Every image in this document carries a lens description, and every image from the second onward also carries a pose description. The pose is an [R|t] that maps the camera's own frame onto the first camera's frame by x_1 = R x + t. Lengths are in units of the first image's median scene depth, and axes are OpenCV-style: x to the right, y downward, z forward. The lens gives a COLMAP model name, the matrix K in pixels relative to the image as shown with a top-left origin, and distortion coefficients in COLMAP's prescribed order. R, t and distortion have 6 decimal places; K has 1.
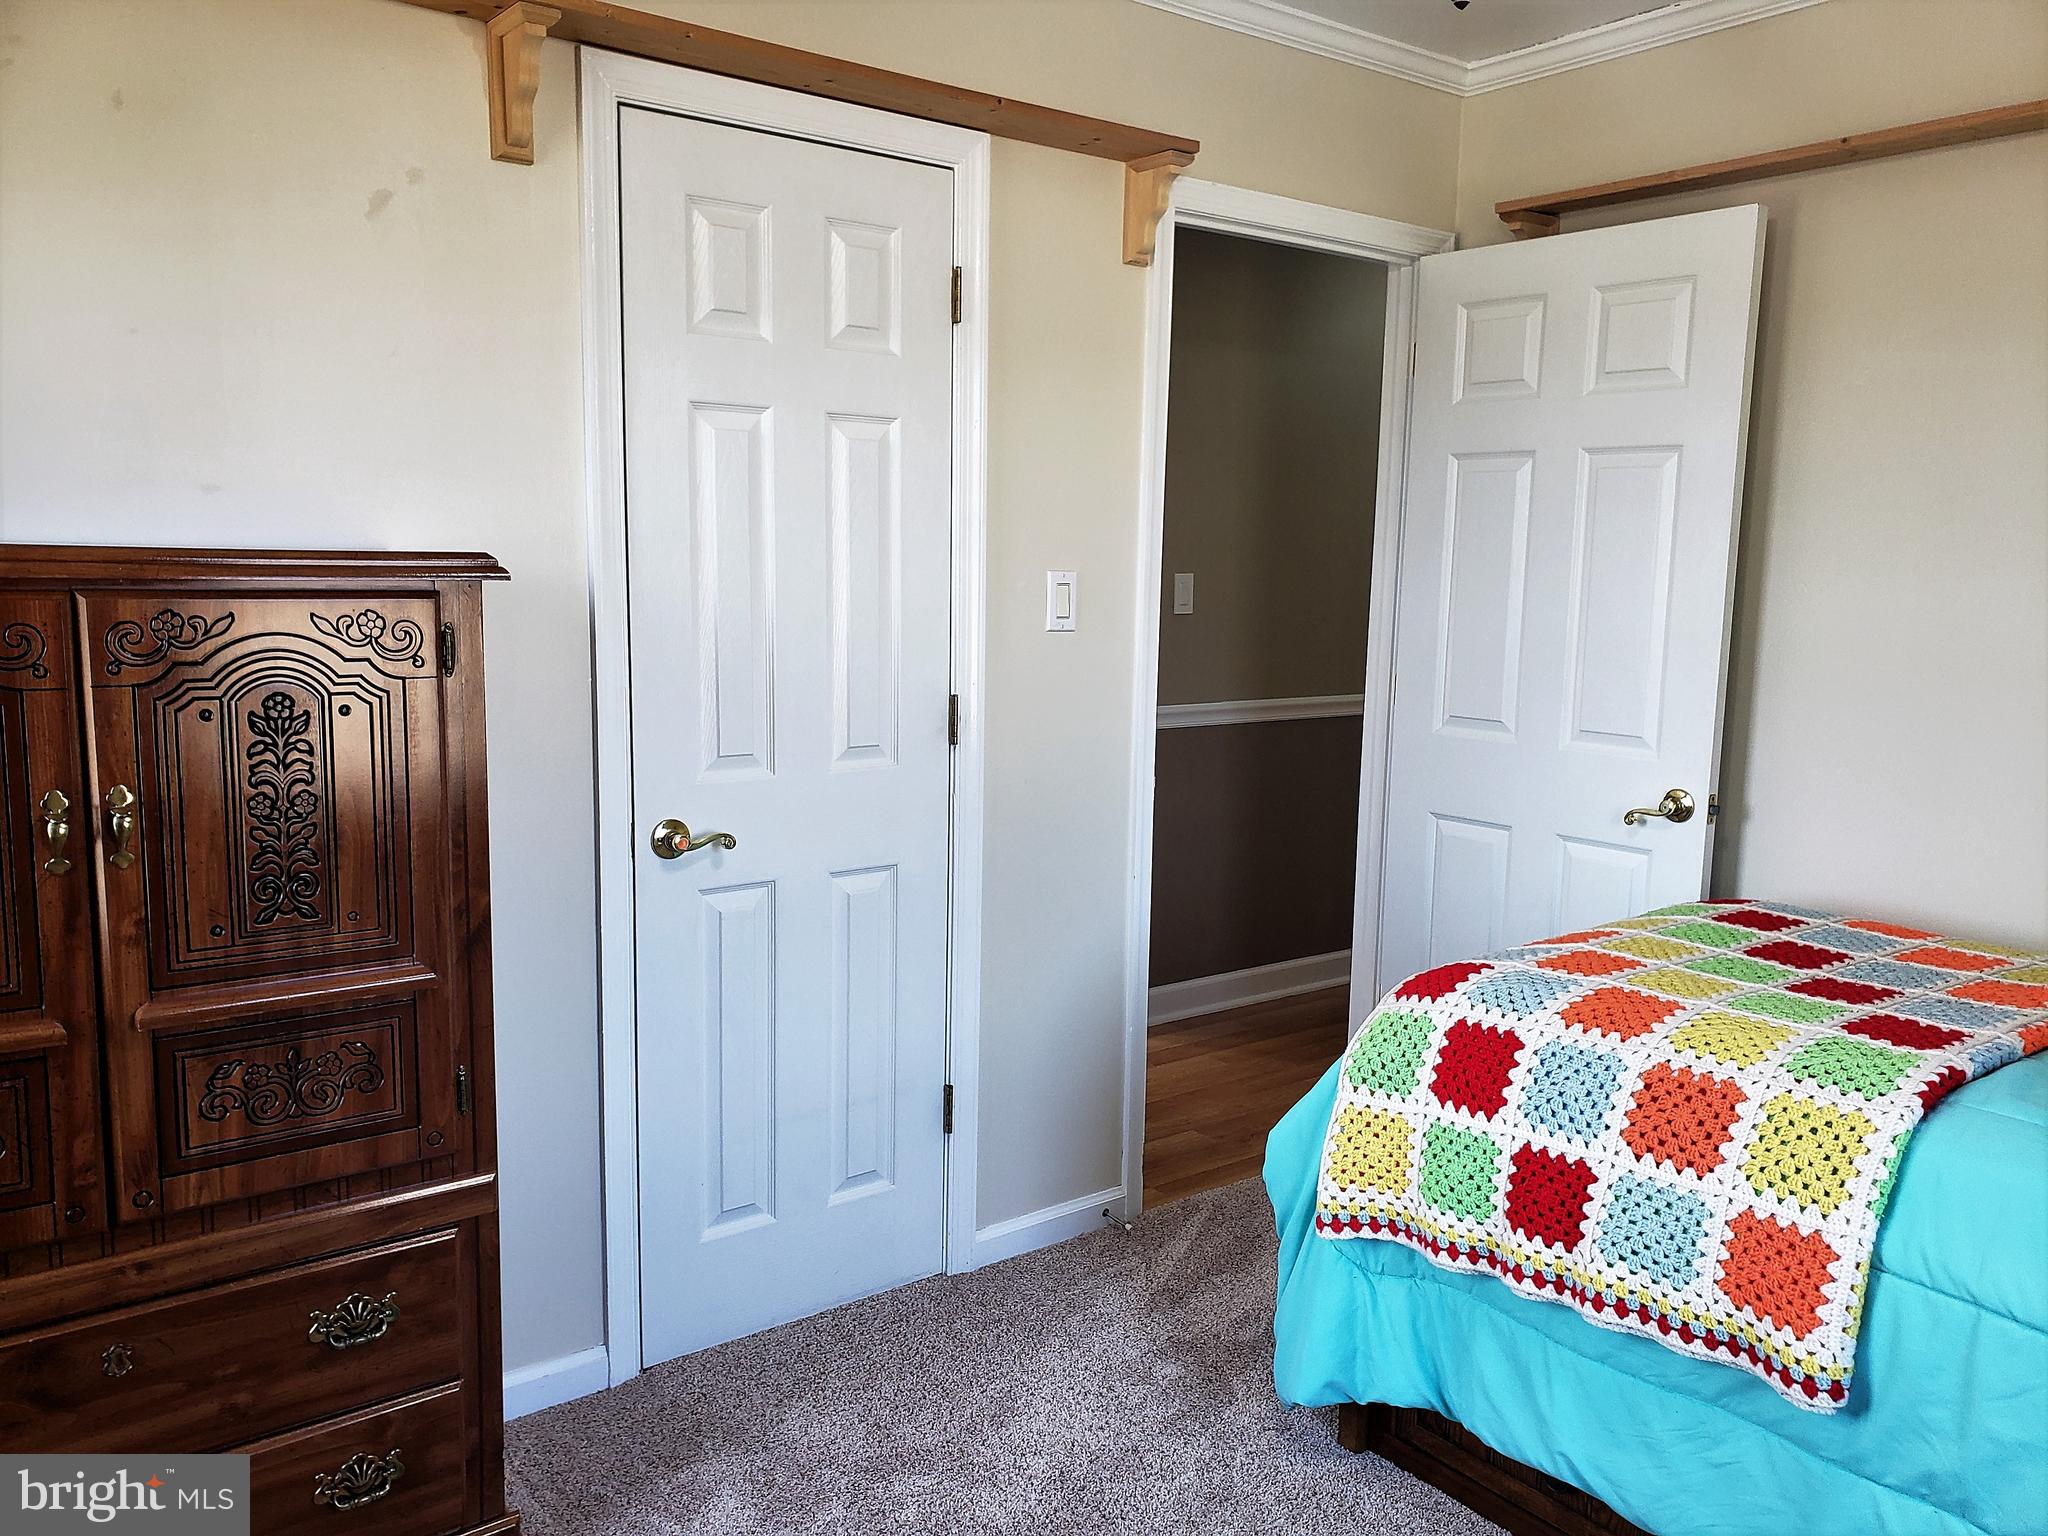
lens RADIAL K [[1579.2, 0, 1019.4], [0, 1579.2, 761.7], [0, 0, 1]] dist [0.008863, 0.006523]
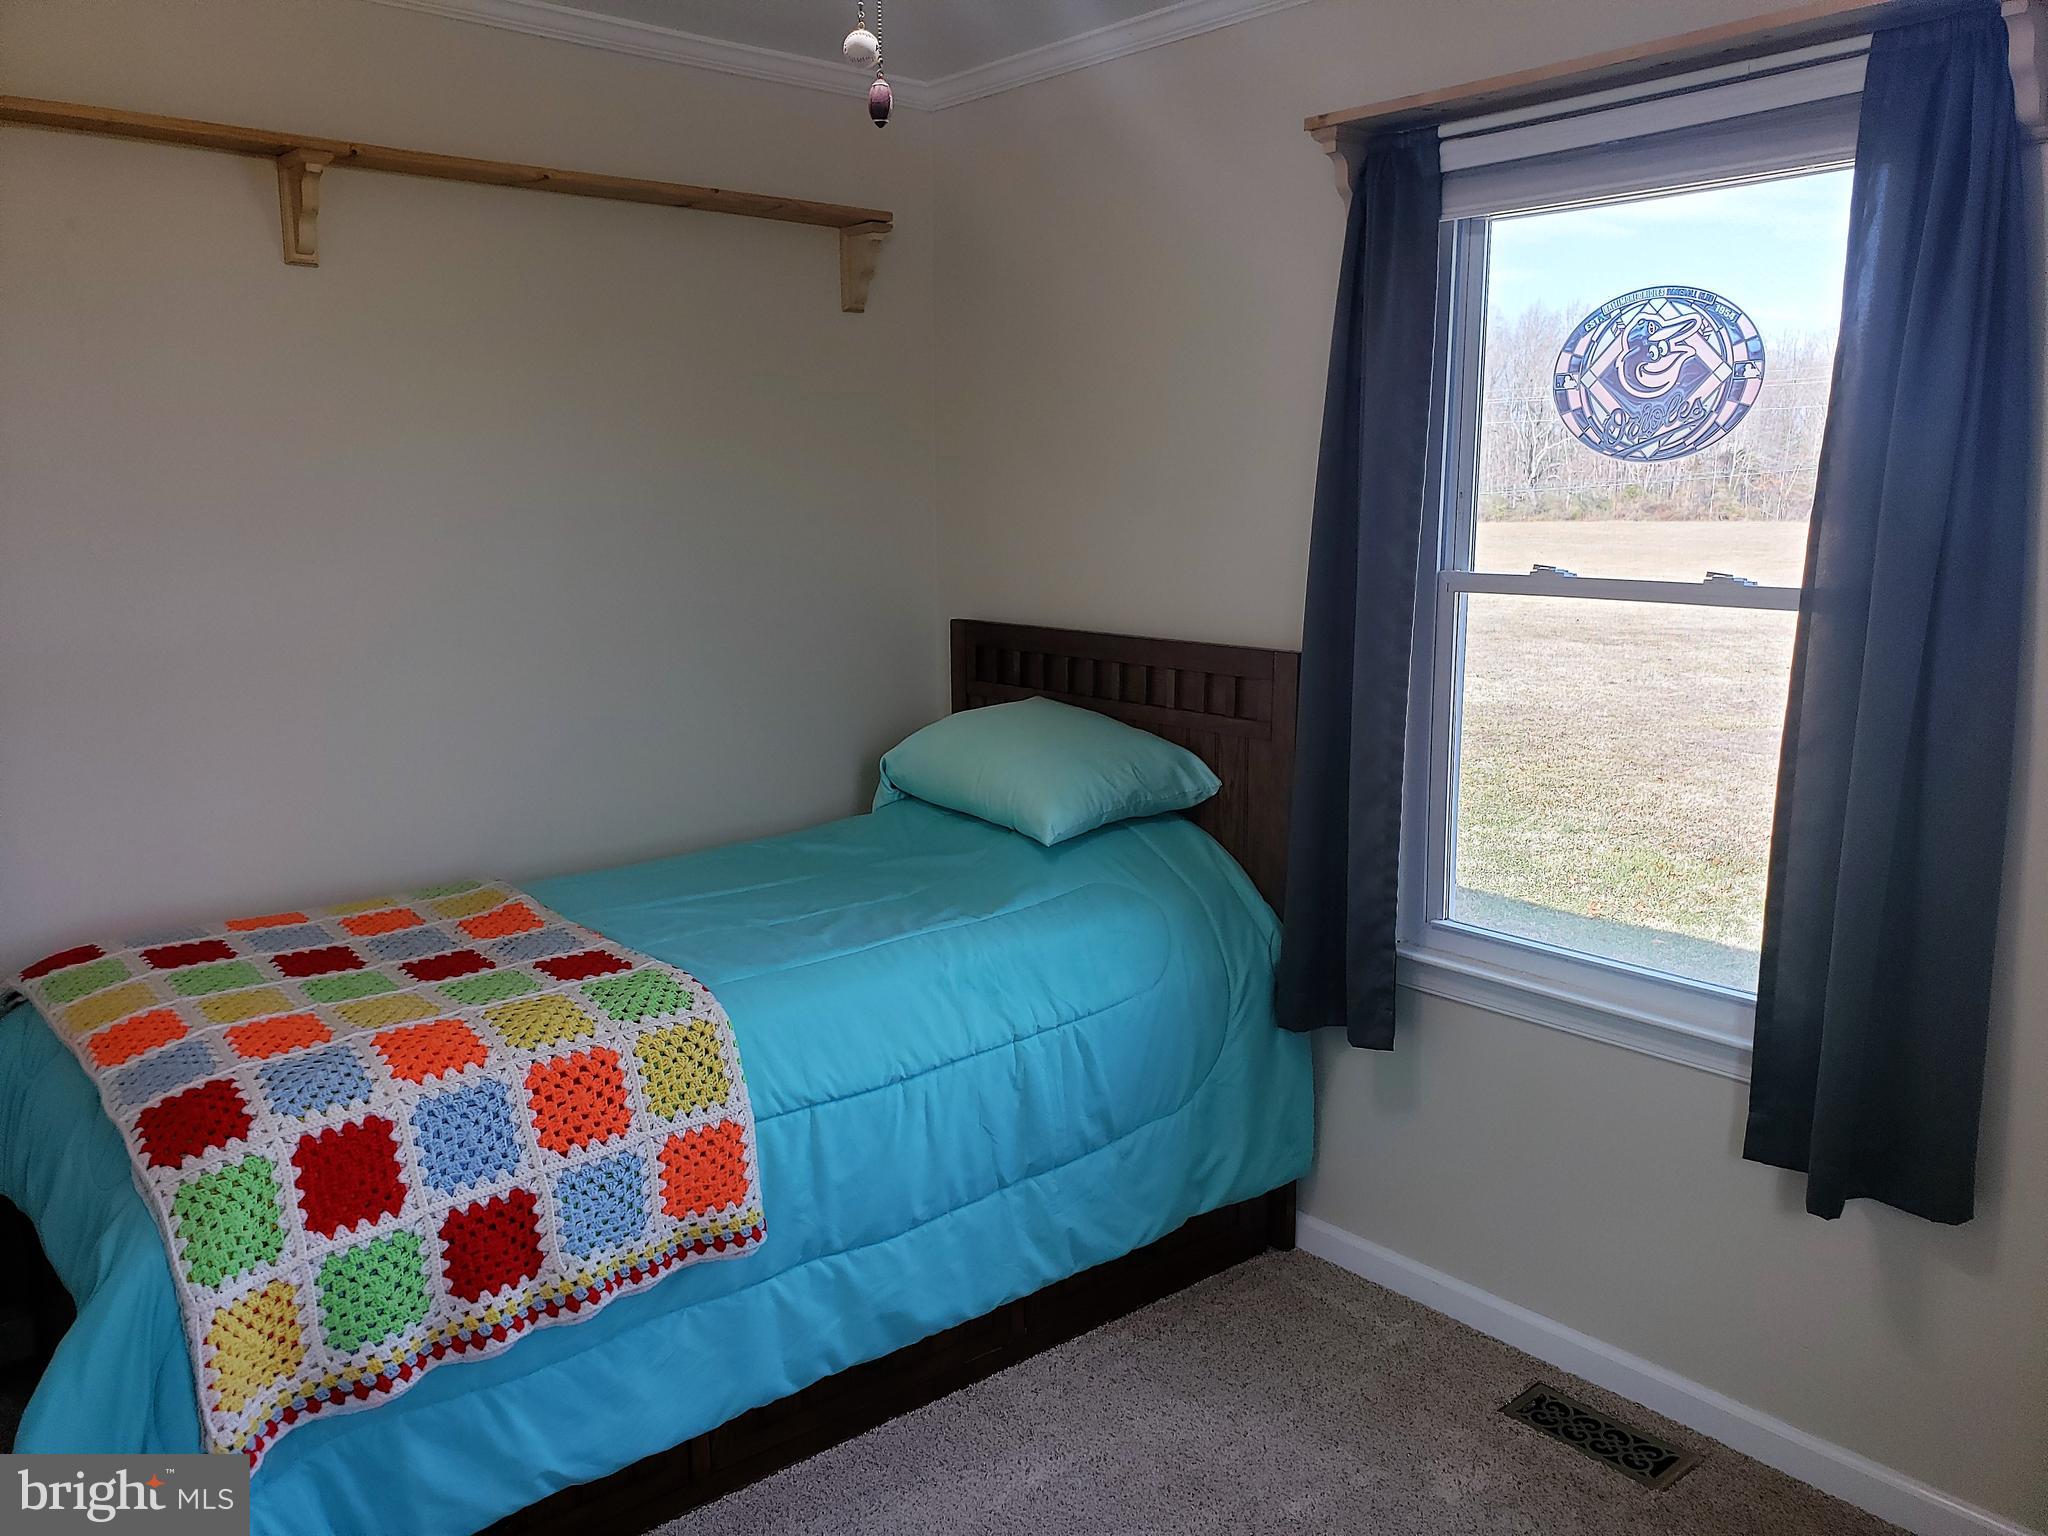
lens RADIAL K [[1579.2, 0, 1019.4], [0, 1579.2, 761.7], [0, 0, 1]] dist [0.008863, 0.006523]
pose [[-0.034386, -0.181356, 0.982816, -0.599949], [0.139282, 0.972931, 0.184405, -0.153808], [-0.989656, 0.143230, -0.008195, 0.667796]]
